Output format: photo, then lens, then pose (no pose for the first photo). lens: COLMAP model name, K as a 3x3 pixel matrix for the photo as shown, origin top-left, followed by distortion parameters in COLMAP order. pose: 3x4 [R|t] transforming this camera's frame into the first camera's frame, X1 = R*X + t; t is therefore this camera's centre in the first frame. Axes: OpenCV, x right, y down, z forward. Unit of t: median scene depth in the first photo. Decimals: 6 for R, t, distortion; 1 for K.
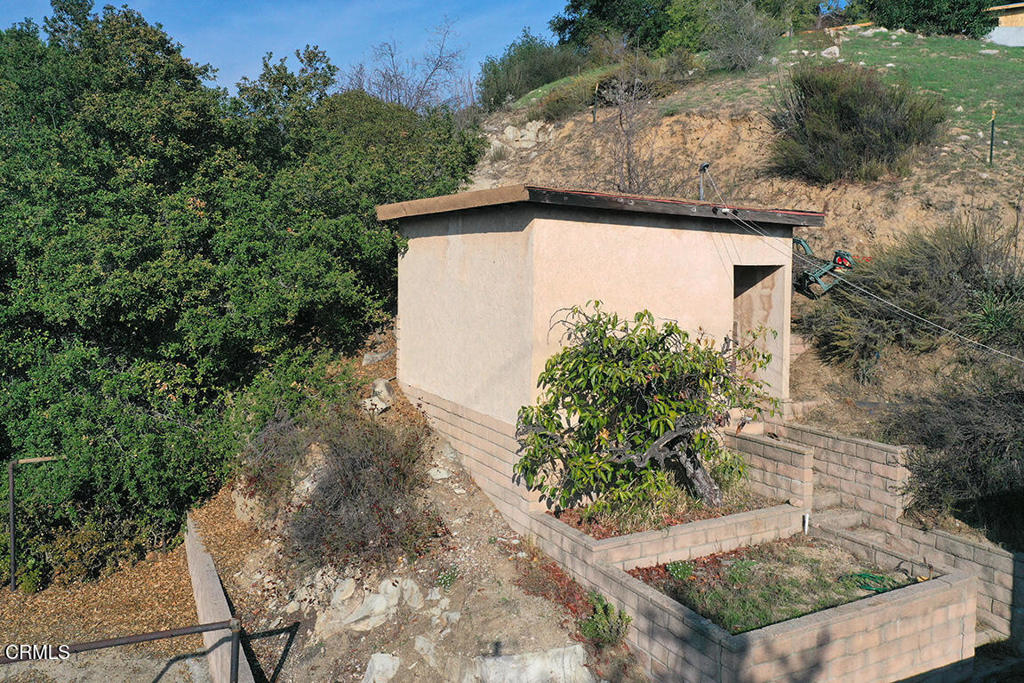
lens RADIAL K [[828.6, 0, 501.7], [0, 828.6, 287.1], [0, 0, 1]] dist [-0.001515, 0.002468]
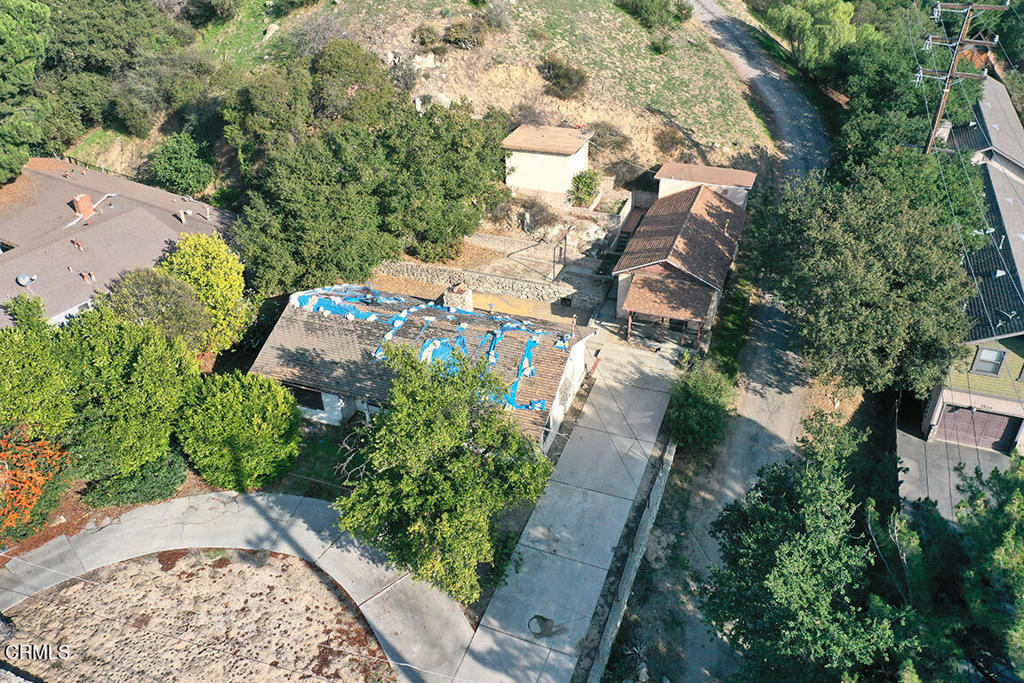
lens RADIAL K [[807.4, 0, 508.7], [0, 807.4, 336.1], [0, 0, 1]] dist [0.004318, -0.002068]
pose [[0.739316, -0.382944, 0.553864, -2.934203], [0.039488, 0.845781, 0.532067, -1.546632], [-0.672200, -0.371495, 0.640421, -2.052480]]
